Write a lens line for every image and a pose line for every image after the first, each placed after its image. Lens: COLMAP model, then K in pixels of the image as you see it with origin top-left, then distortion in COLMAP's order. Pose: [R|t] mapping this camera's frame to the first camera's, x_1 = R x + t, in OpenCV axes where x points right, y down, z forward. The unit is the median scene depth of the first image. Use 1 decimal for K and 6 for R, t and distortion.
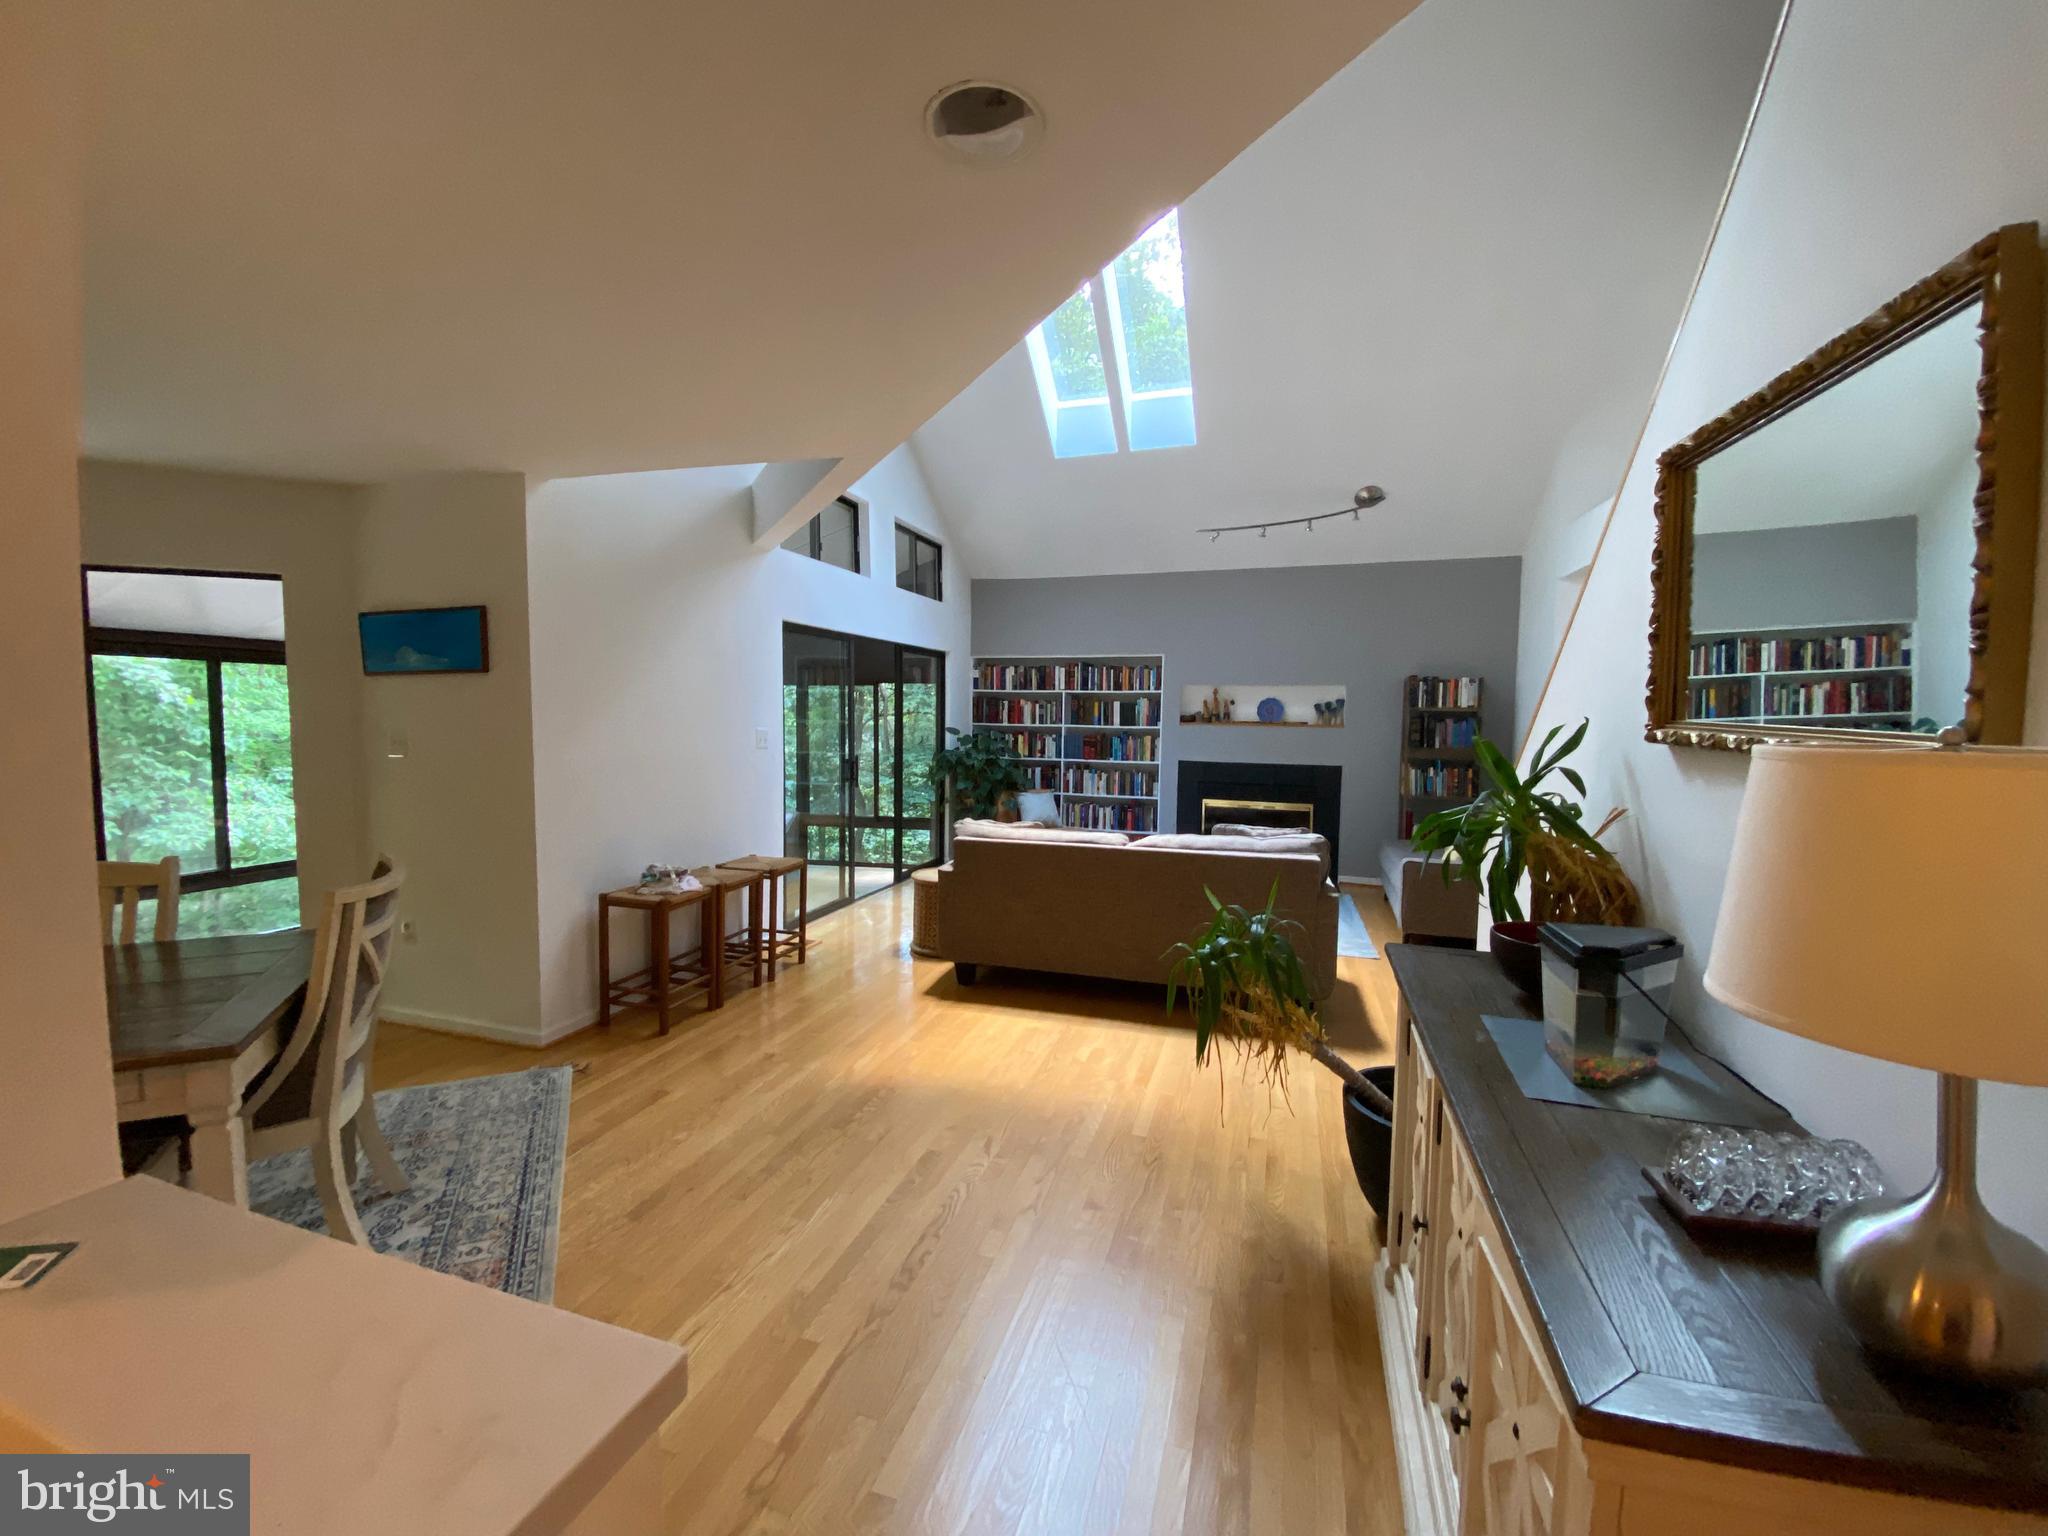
lens RADIAL K [[812.7, 0, 1002.3], [0, 812.7, 770.8], [0, 0, 1]] dist [0.020224, -0.000010]
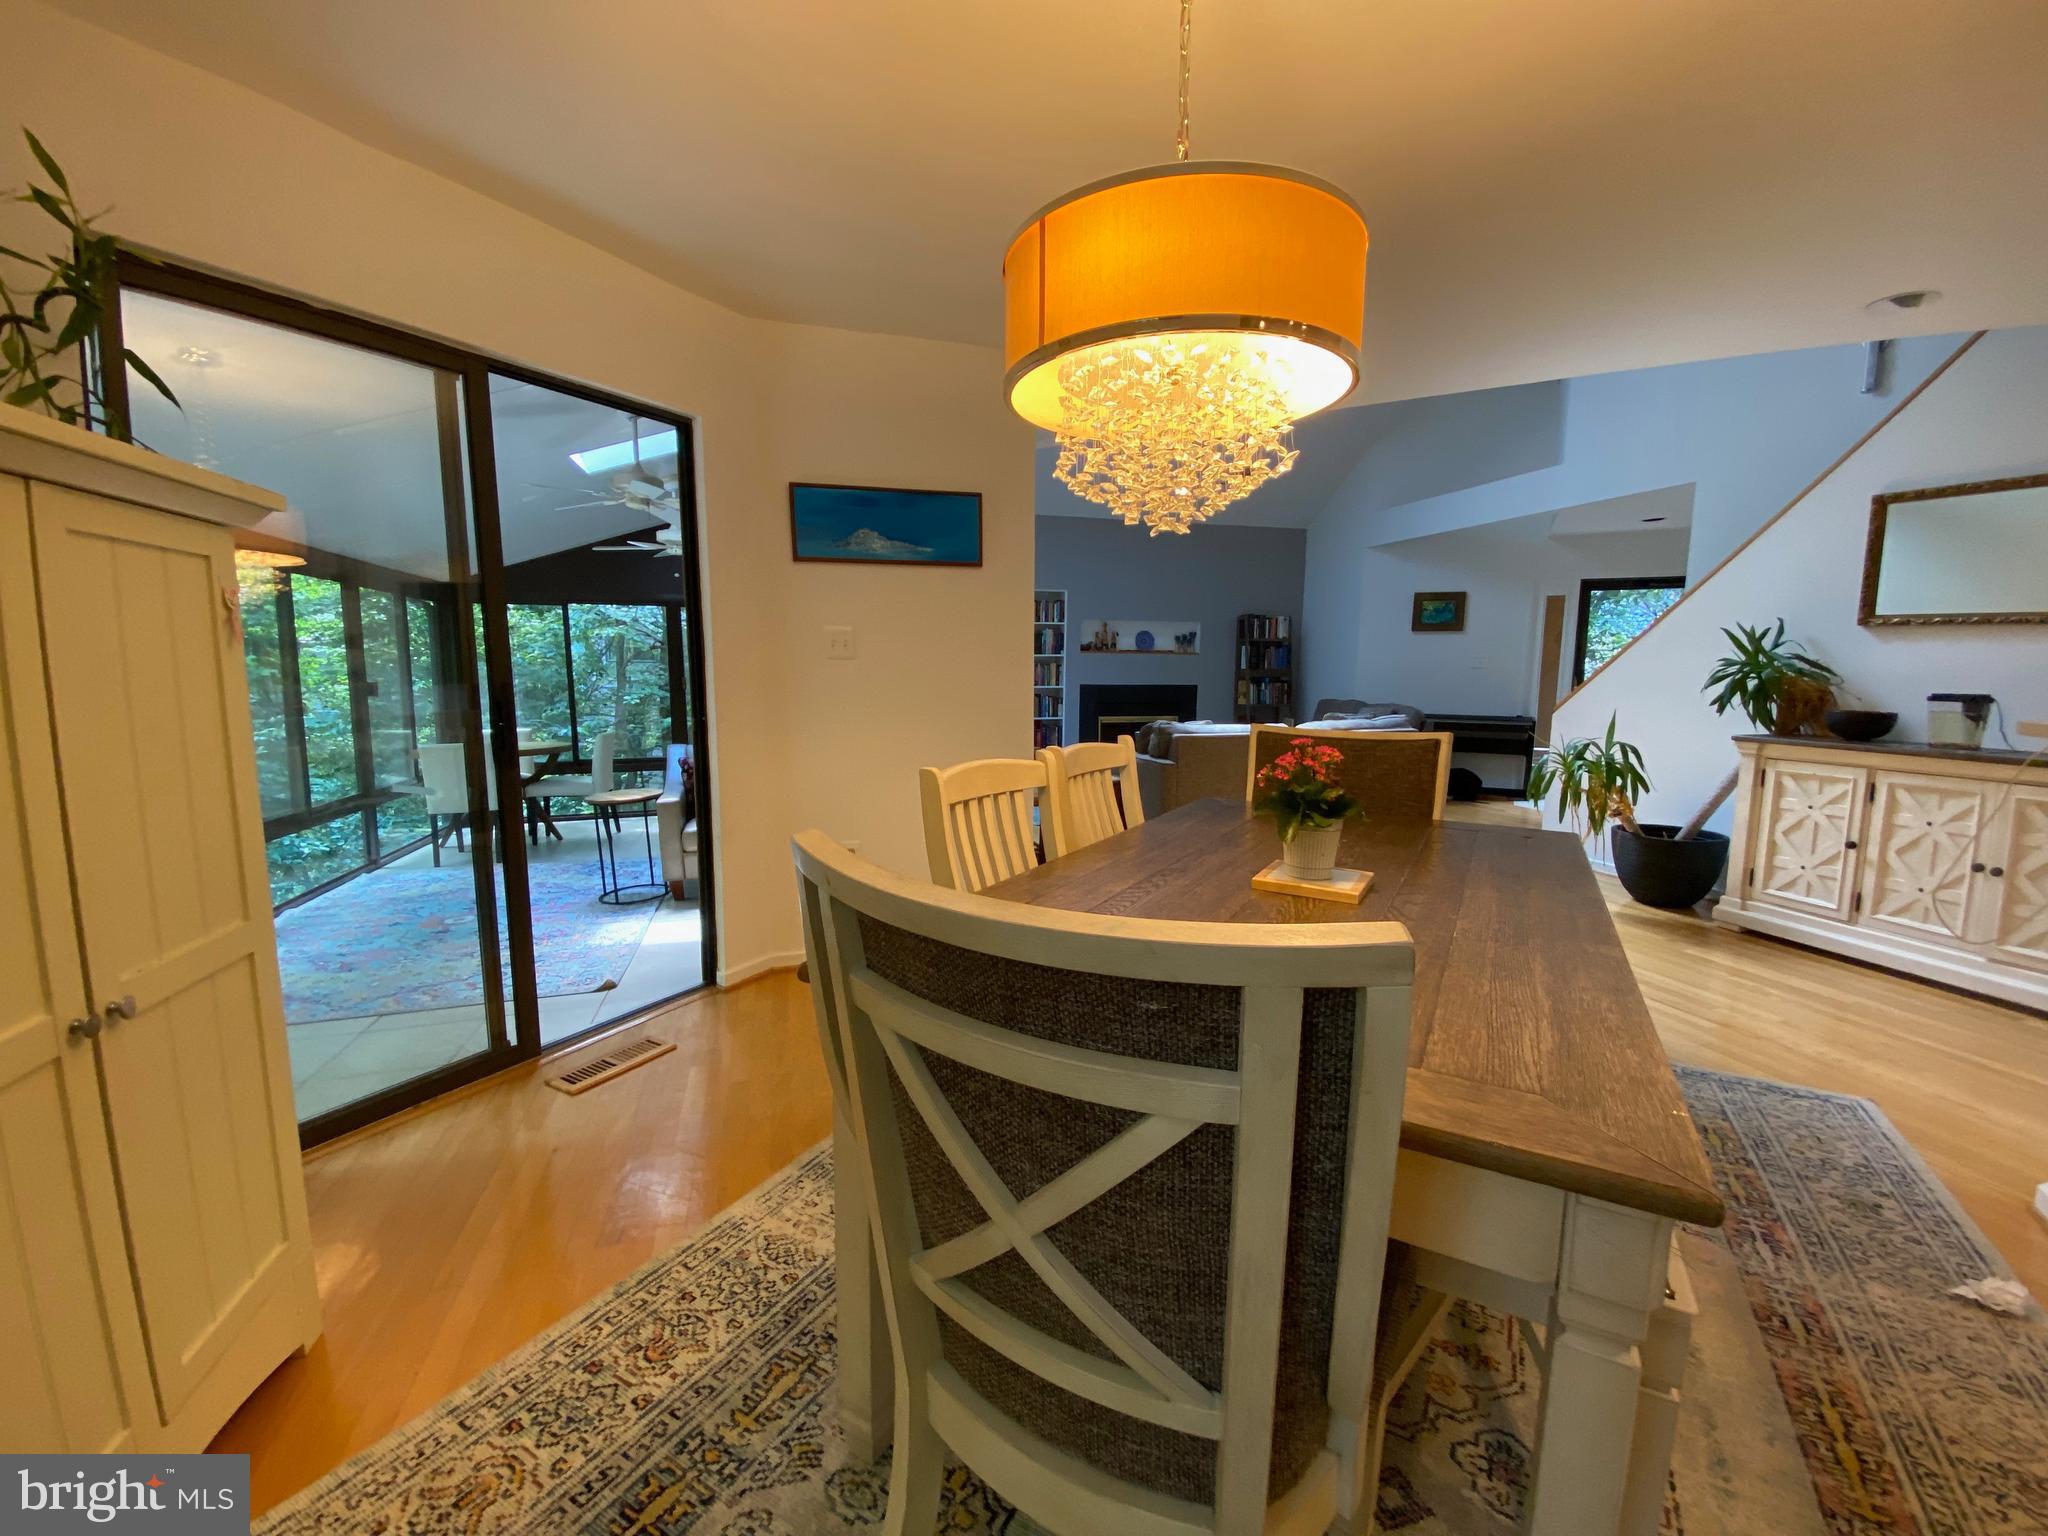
lens RADIAL K [[817.9, 0, 992.7], [0, 817.9, 774.7], [0, 0, 1]] dist [-0.000631, -0.012225]
pose [[0.836136, -0.078787, 0.542834, -0.579894], [0.045824, 0.996204, 0.074005, 0.025976], [-0.546604, -0.037004, 0.836573, 0.100471]]
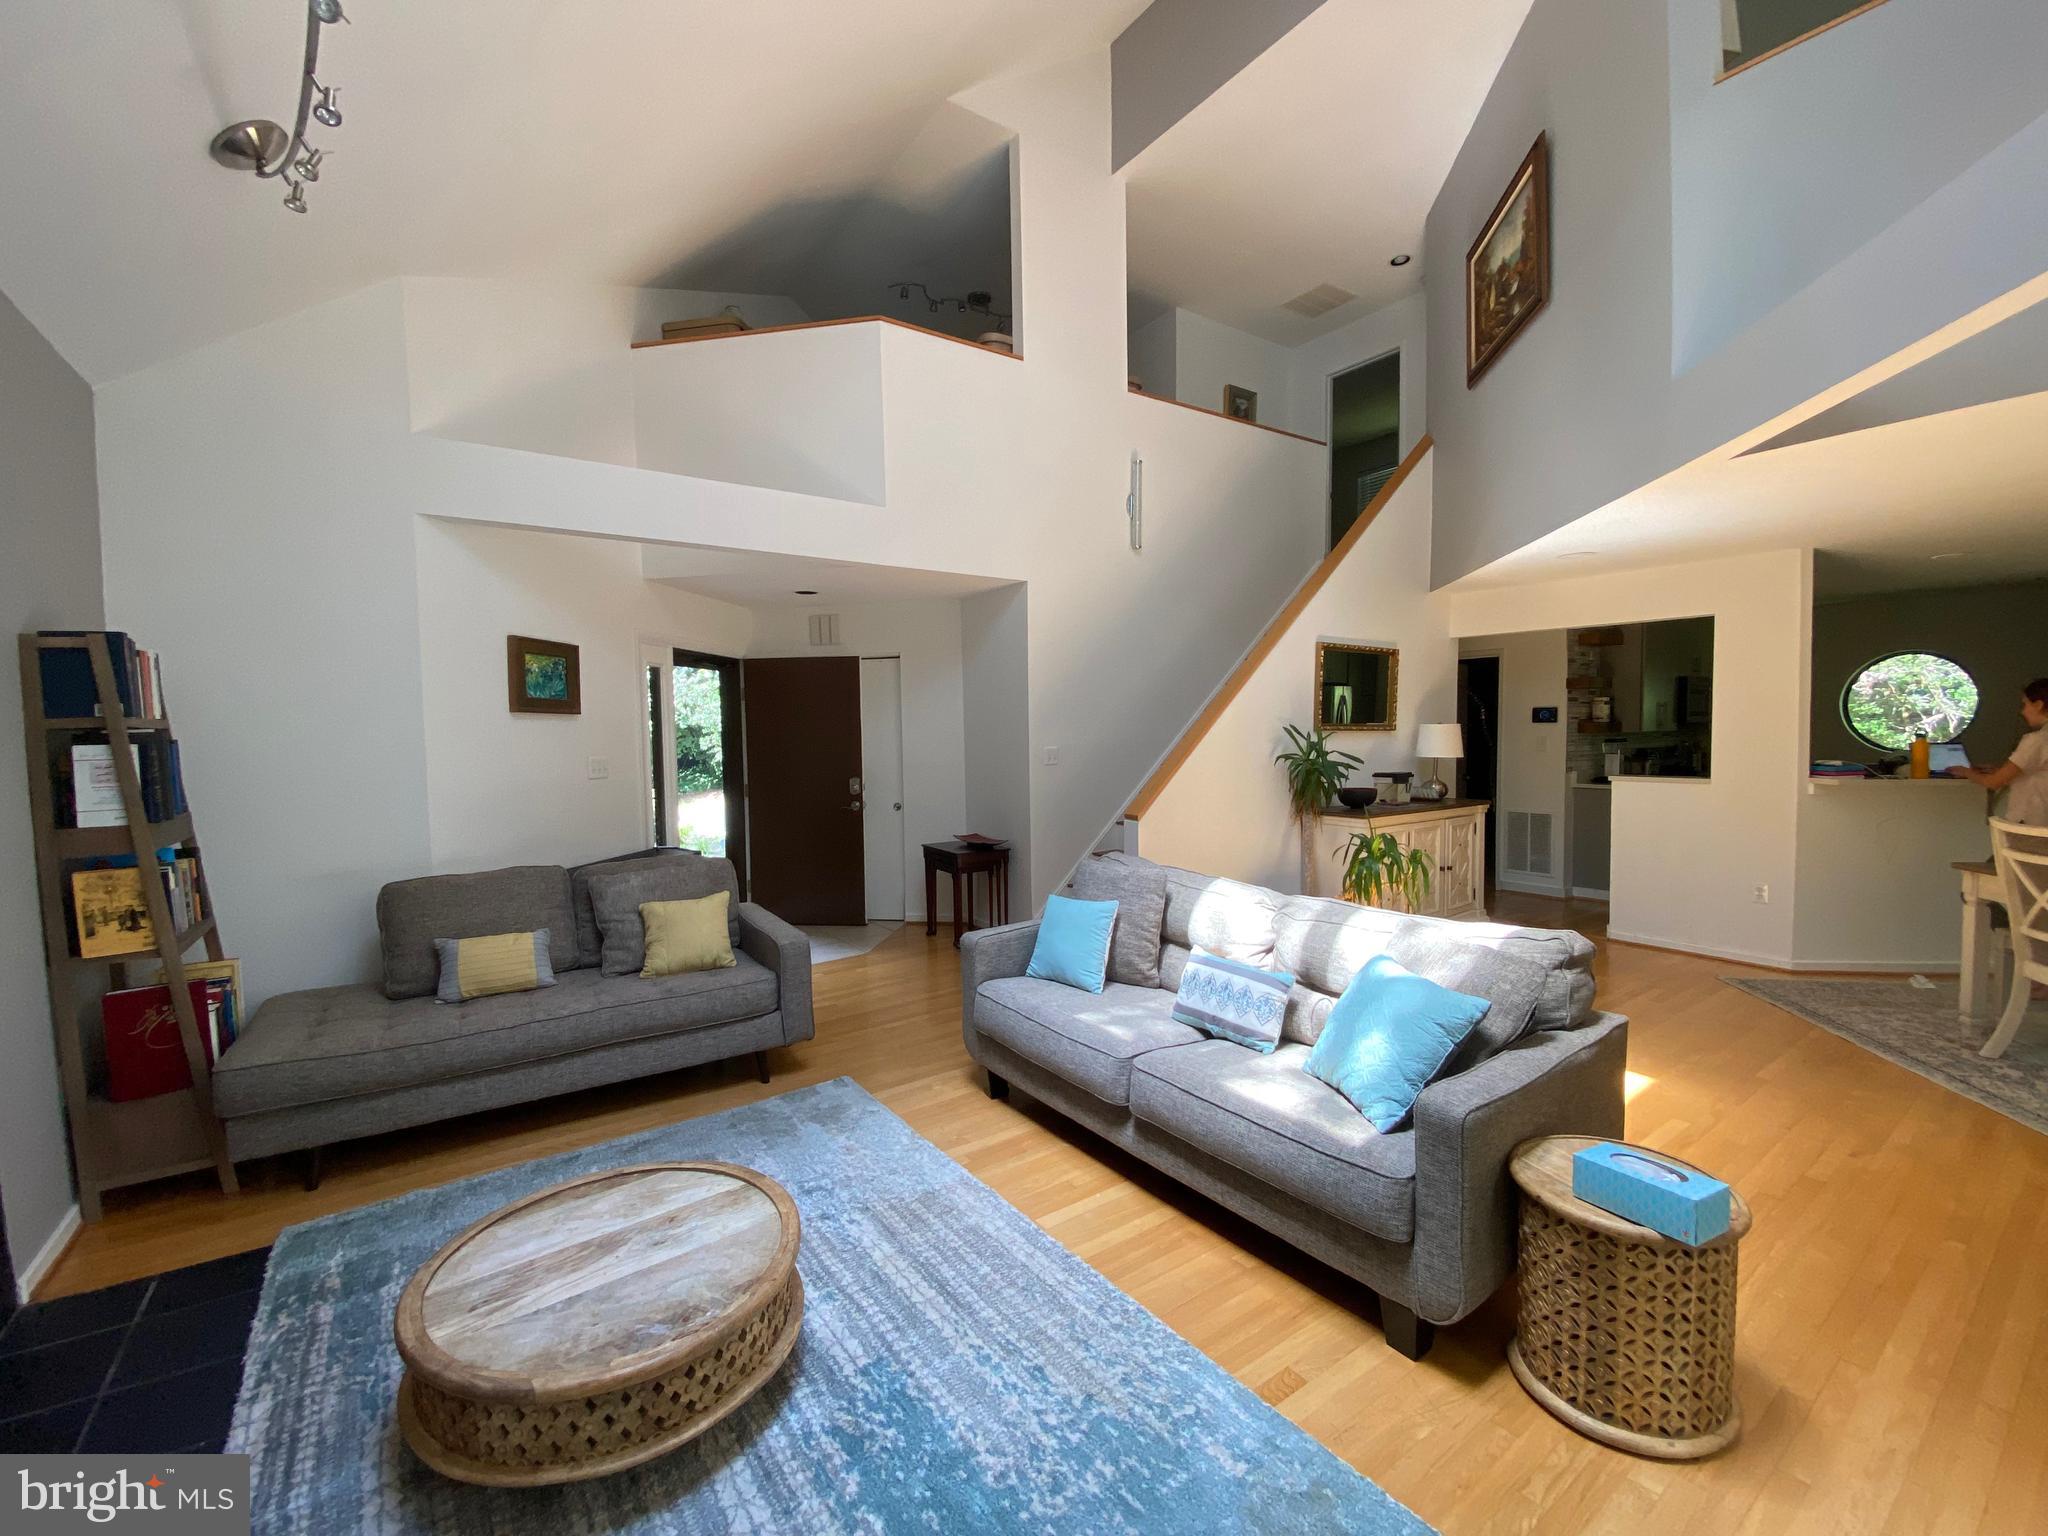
lens RADIAL K [[868.8, 0, 974.6], [0, 868.8, 769.6], [0, 0, 1]] dist [0.029041, 0.000050]
pose [[-0.773686, -0.021410, 0.633207, -0.057542], [0.060724, 0.992322, 0.107749, -0.072747], [-0.630652, 0.121815, -0.766446, 1.046766]]
